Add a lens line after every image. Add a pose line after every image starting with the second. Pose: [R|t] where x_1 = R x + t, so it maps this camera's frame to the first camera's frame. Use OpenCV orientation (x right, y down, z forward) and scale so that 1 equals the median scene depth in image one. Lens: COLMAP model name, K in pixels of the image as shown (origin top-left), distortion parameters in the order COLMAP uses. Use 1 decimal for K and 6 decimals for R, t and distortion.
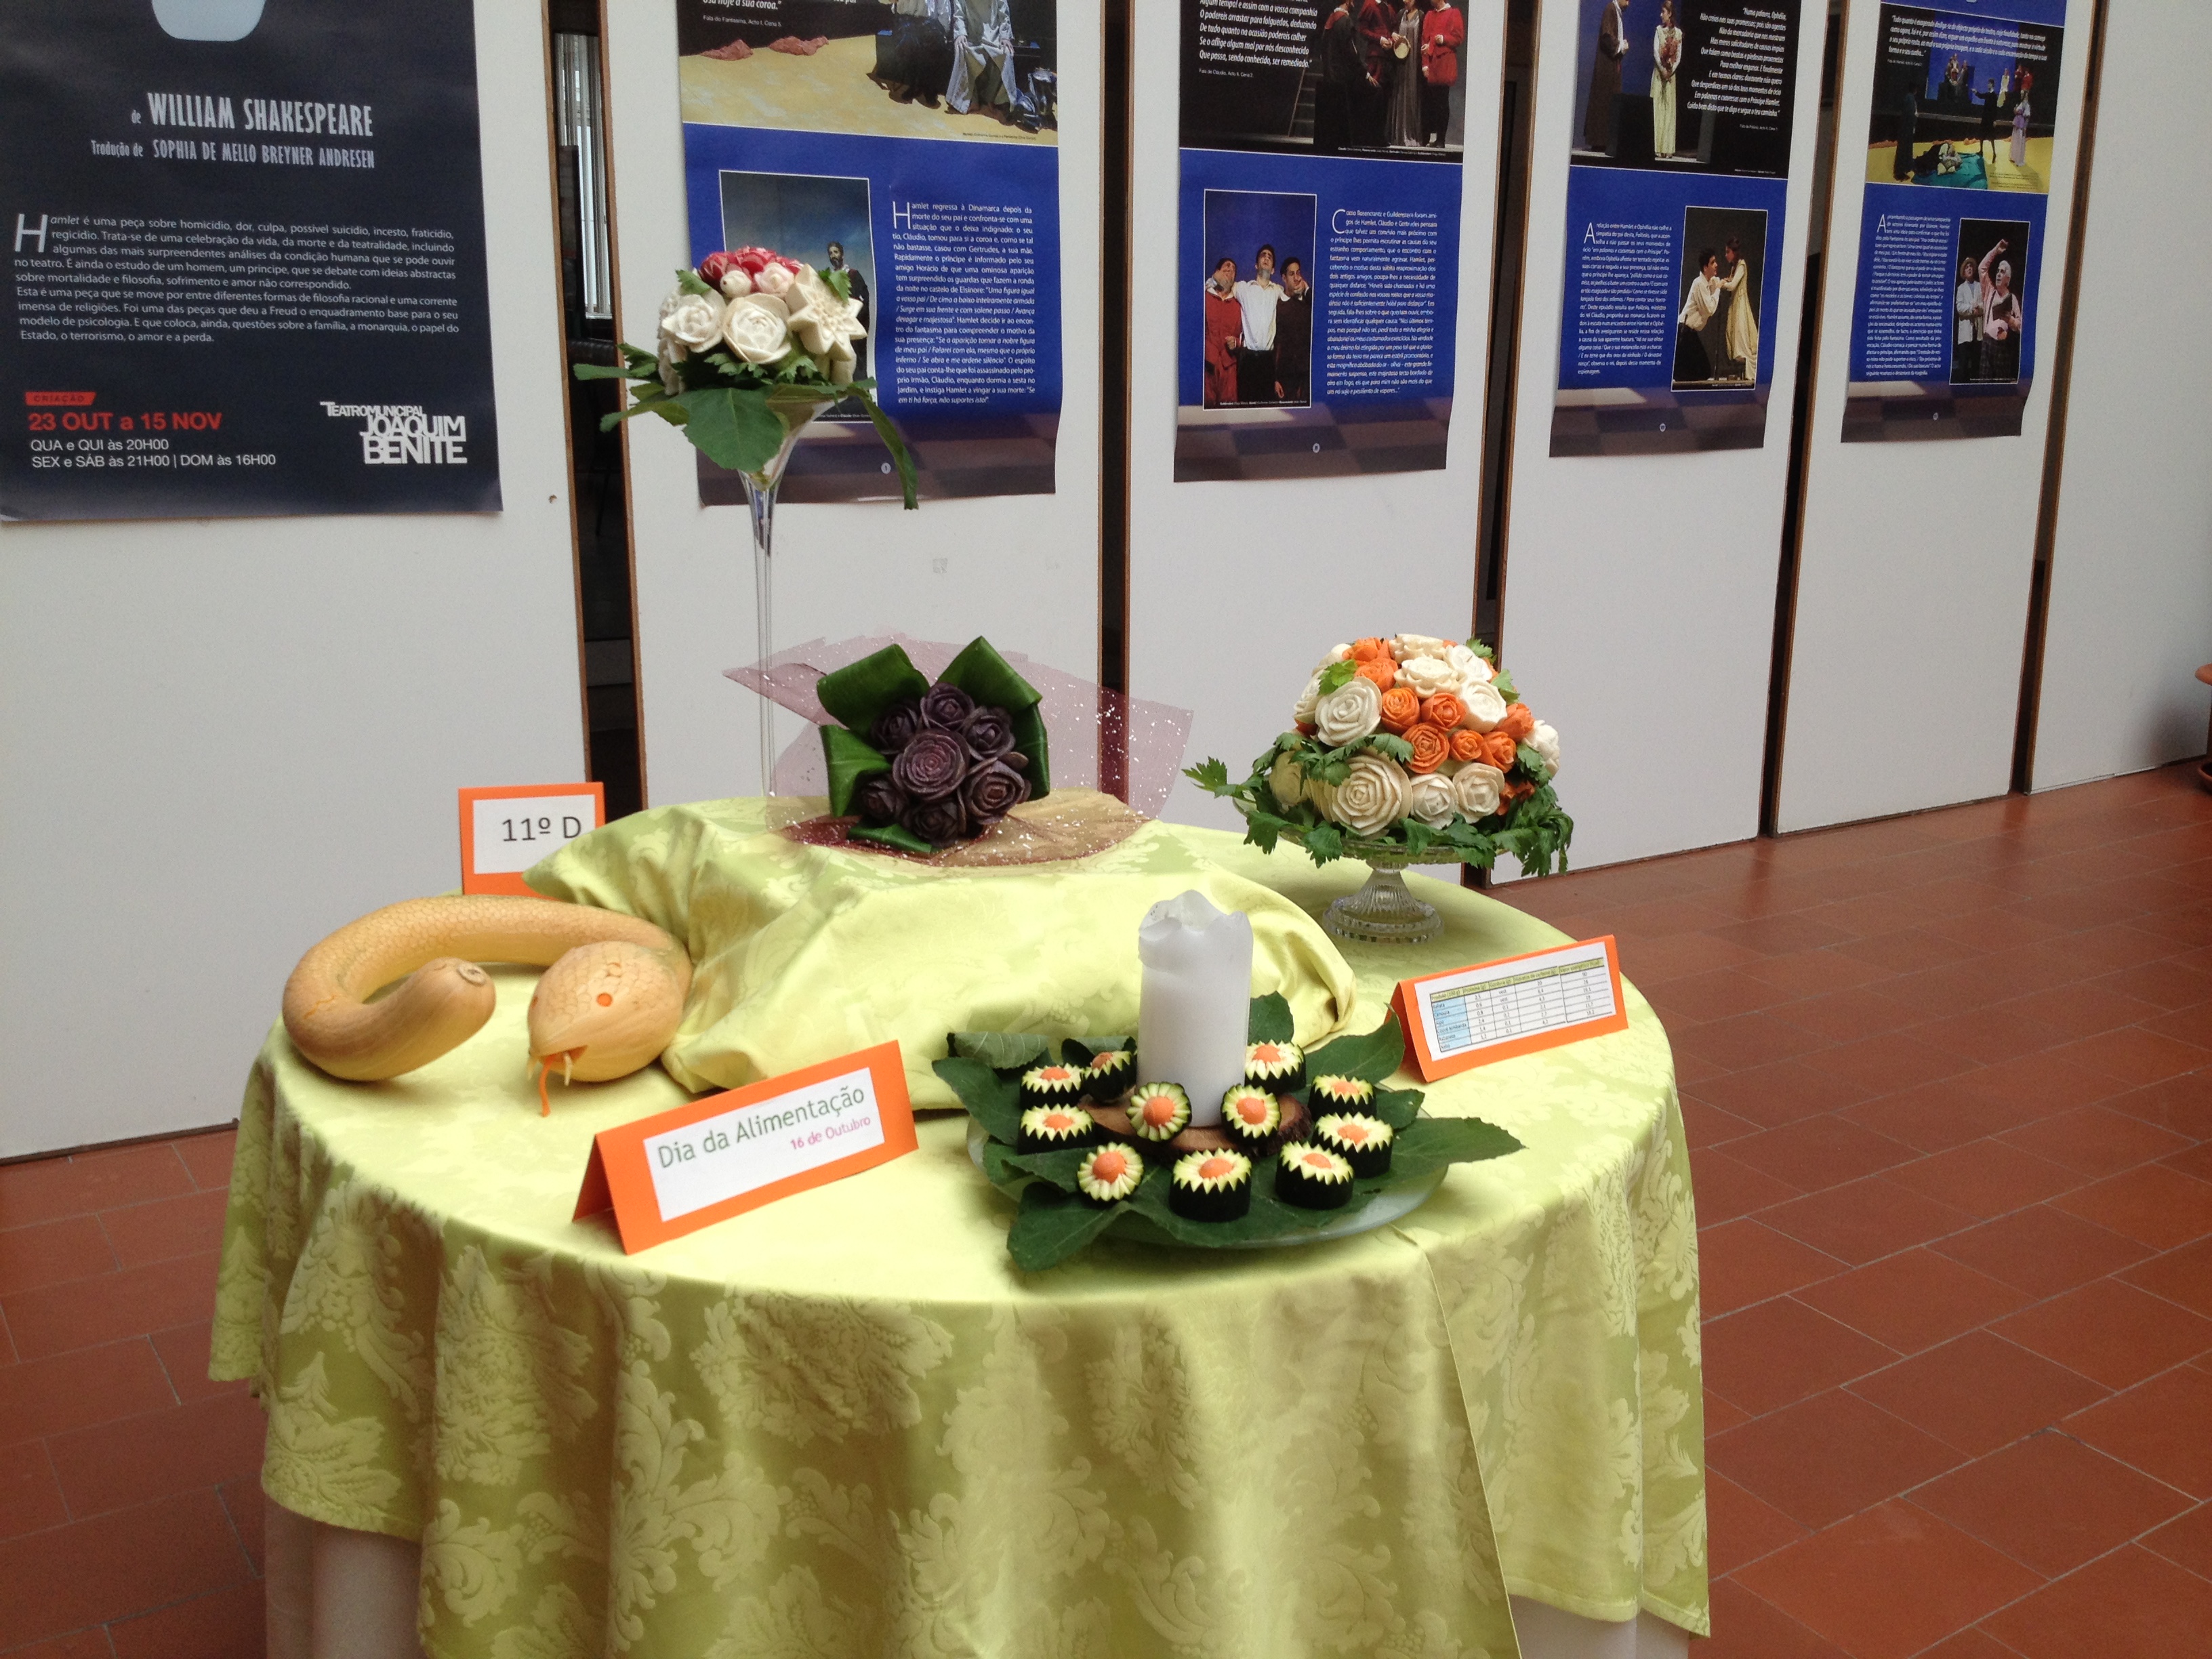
lens RADIAL K [[2028.9, 0, 1095.6], [0, 2028.9, 857.3], [0, 0, 1]] dist [0.162759, -0.363398]
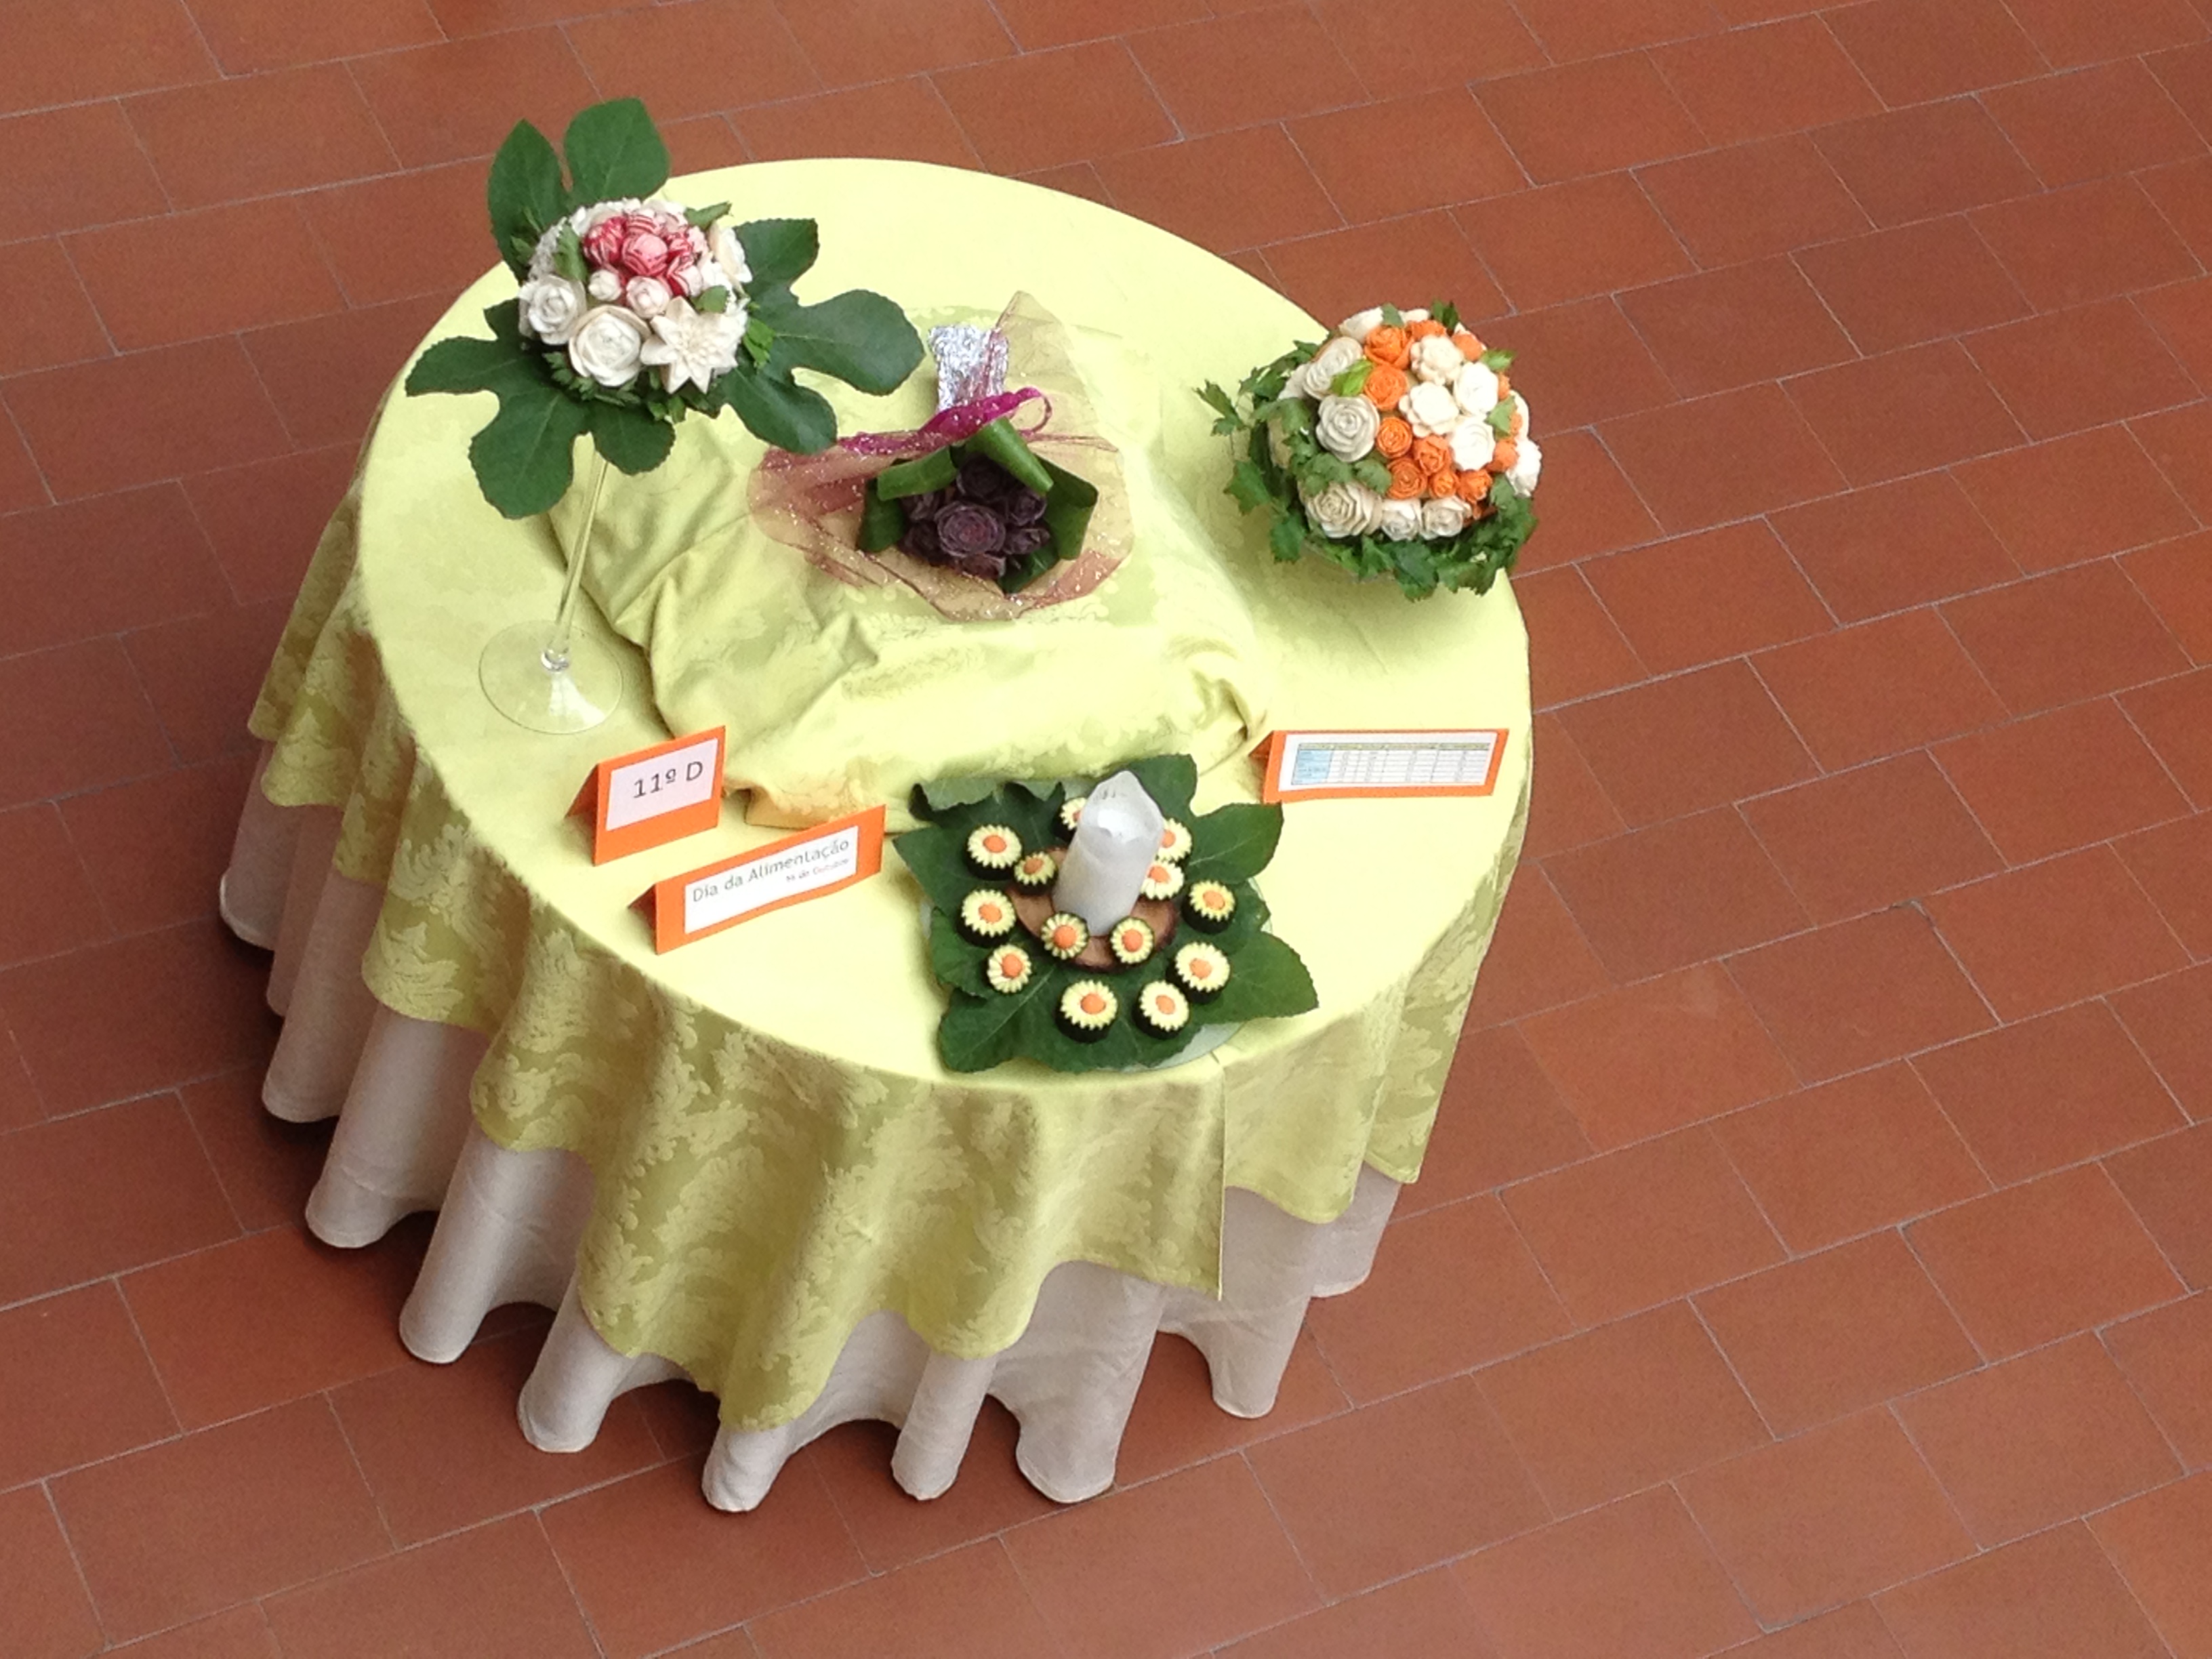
lens RADIAL K [[4762.1, 0, 1106.0], [0, 4762.1, 829.5], [0, 0, 1]] dist [0.117326, 0.211392]
pose [[0.973495, 0.205128, 0.101148, -0.130408], [-0.225385, 0.785283, 0.576656, -0.831035], [0.038858, -0.584168, 0.810702, -0.719802]]
